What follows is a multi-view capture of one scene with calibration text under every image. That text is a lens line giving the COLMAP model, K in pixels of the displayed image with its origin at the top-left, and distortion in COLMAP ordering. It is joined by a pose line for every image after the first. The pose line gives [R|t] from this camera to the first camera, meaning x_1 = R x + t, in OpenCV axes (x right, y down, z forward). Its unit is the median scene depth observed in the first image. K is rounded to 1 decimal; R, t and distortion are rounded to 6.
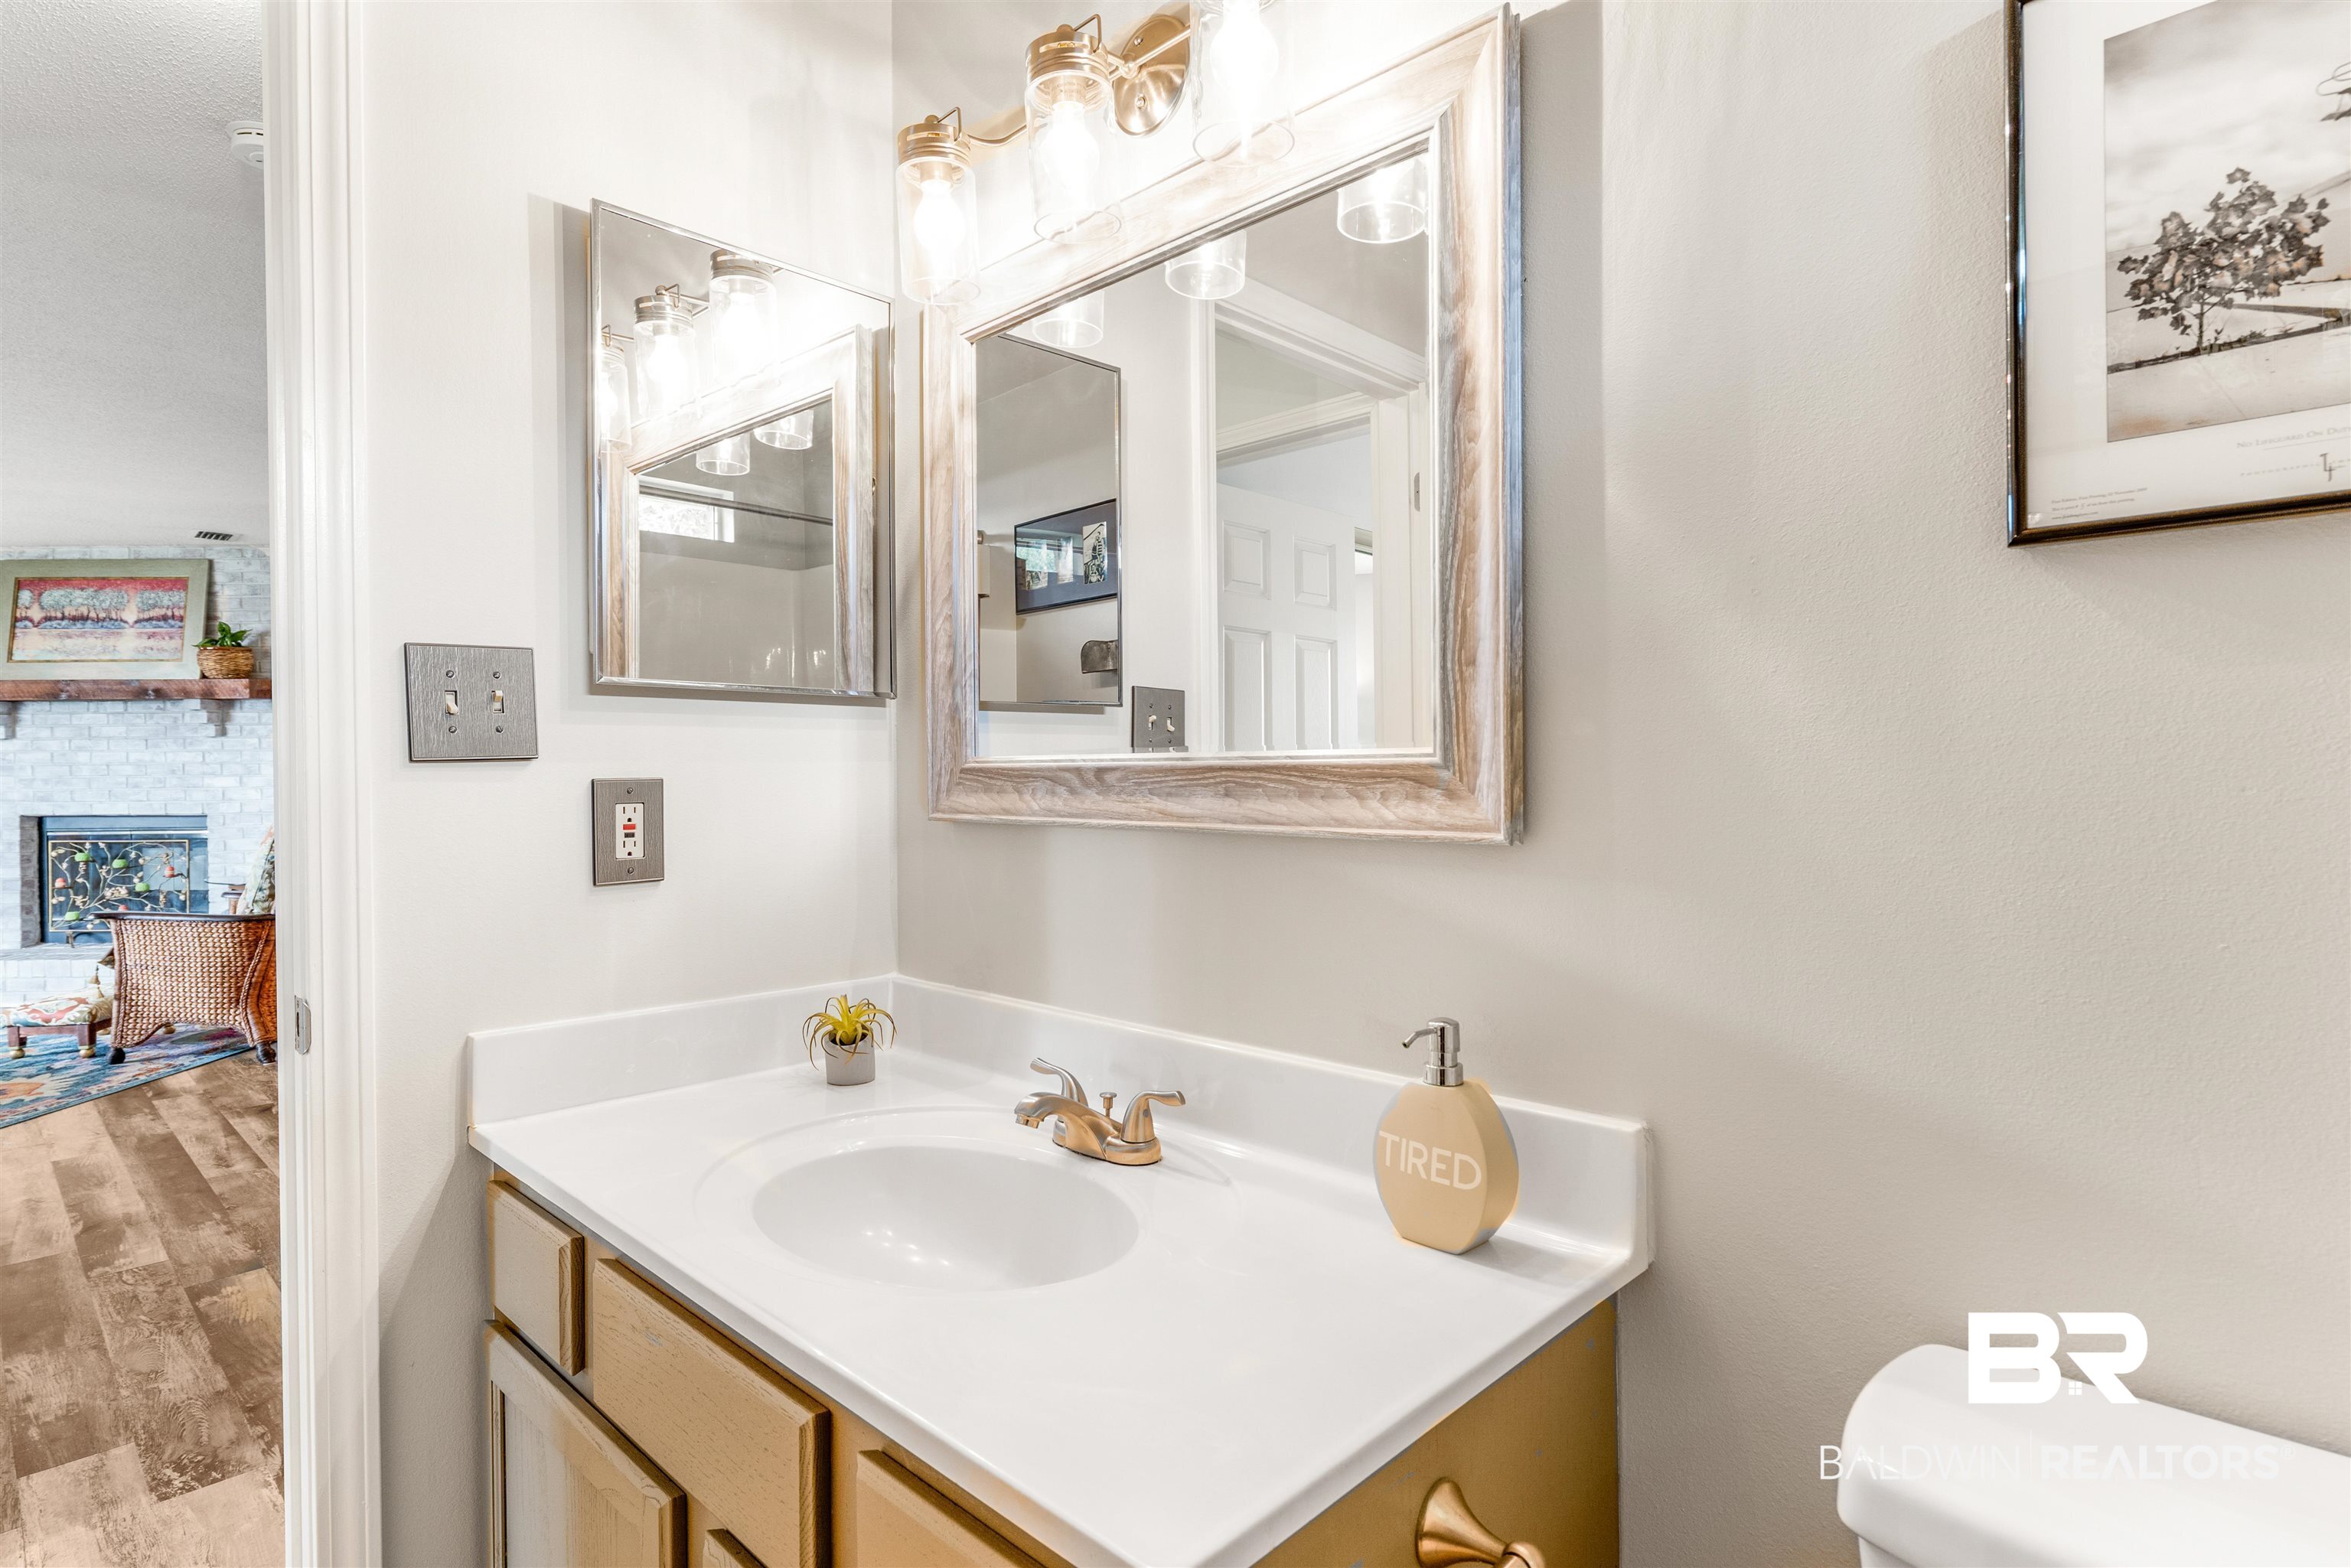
lens RADIAL K [[1190.7, 0, 1178.4], [0, 1190.7, 772.3], [0, 0, 1]] dist [-0.000698, 0.000568]
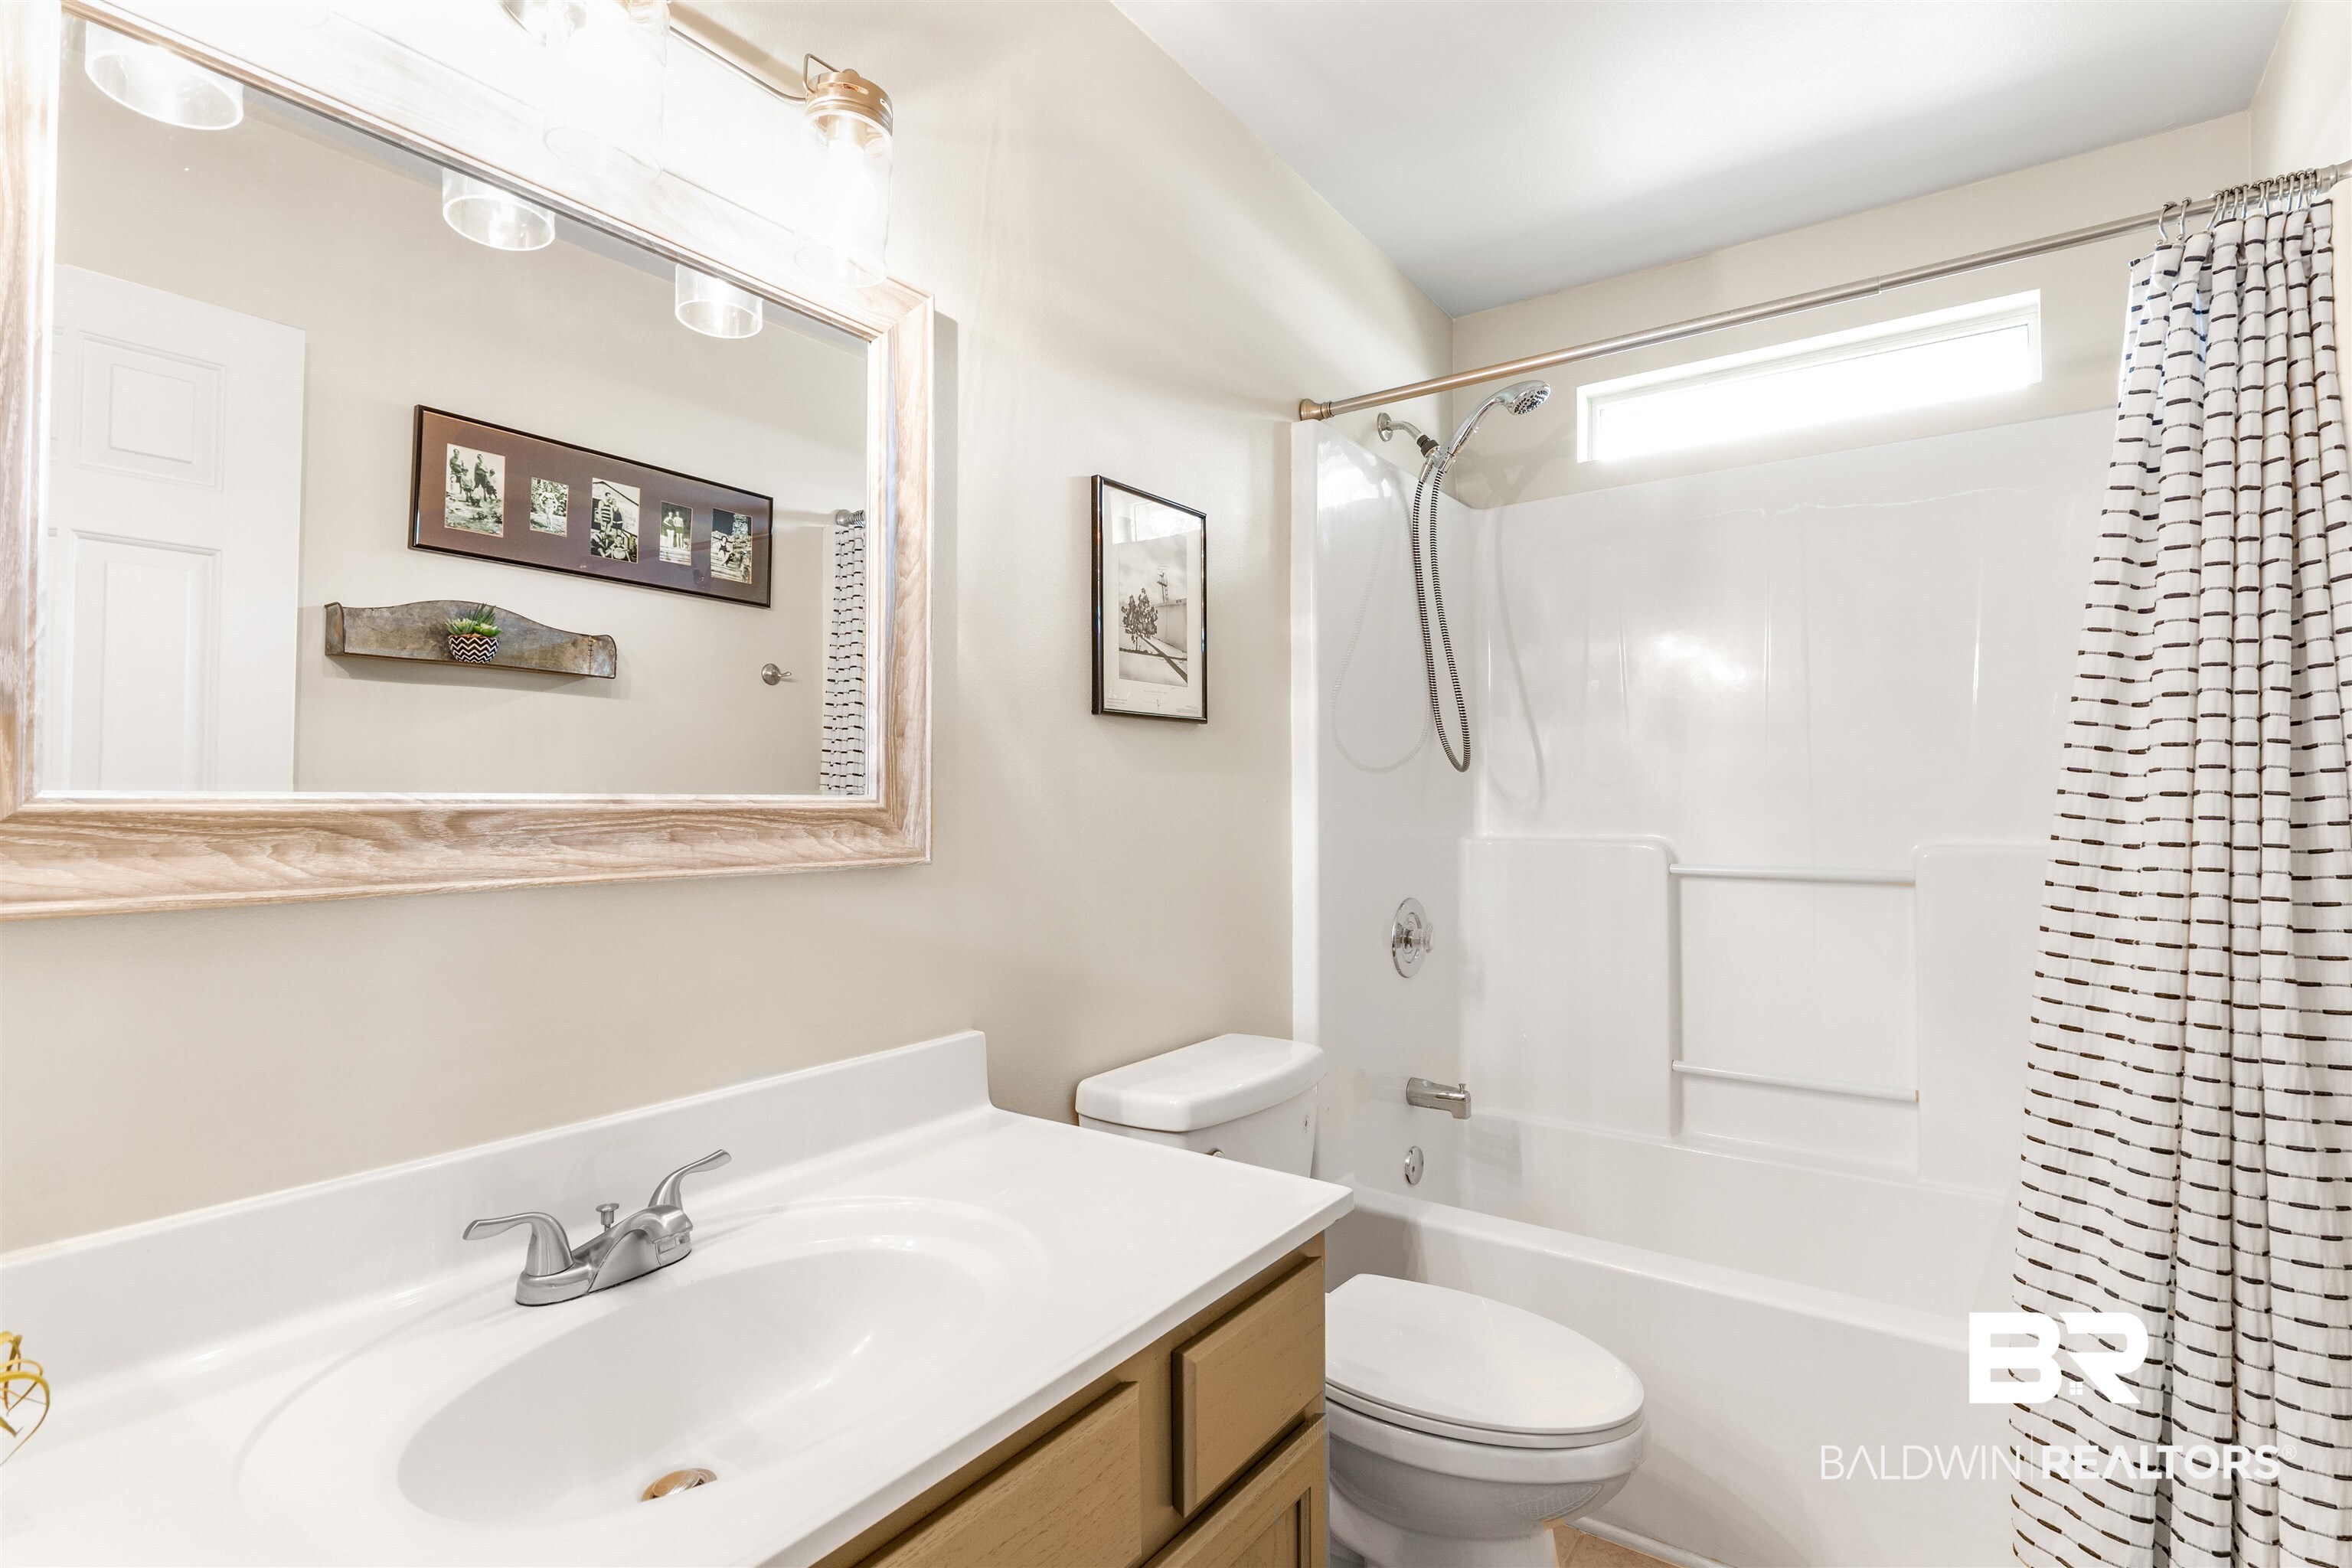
lens RADIAL K [[1100.4, 0, 1176.0], [0, 1100.4, 784.0], [0, 0, 1]] dist [0.002117, -0.000258]
pose [[-0.143192, 0.025881, 0.989357, -0.936459], [0.006536, 0.999661, -0.025205, -0.000775], [-0.989673, 0.002858, -0.143312, 0.765696]]
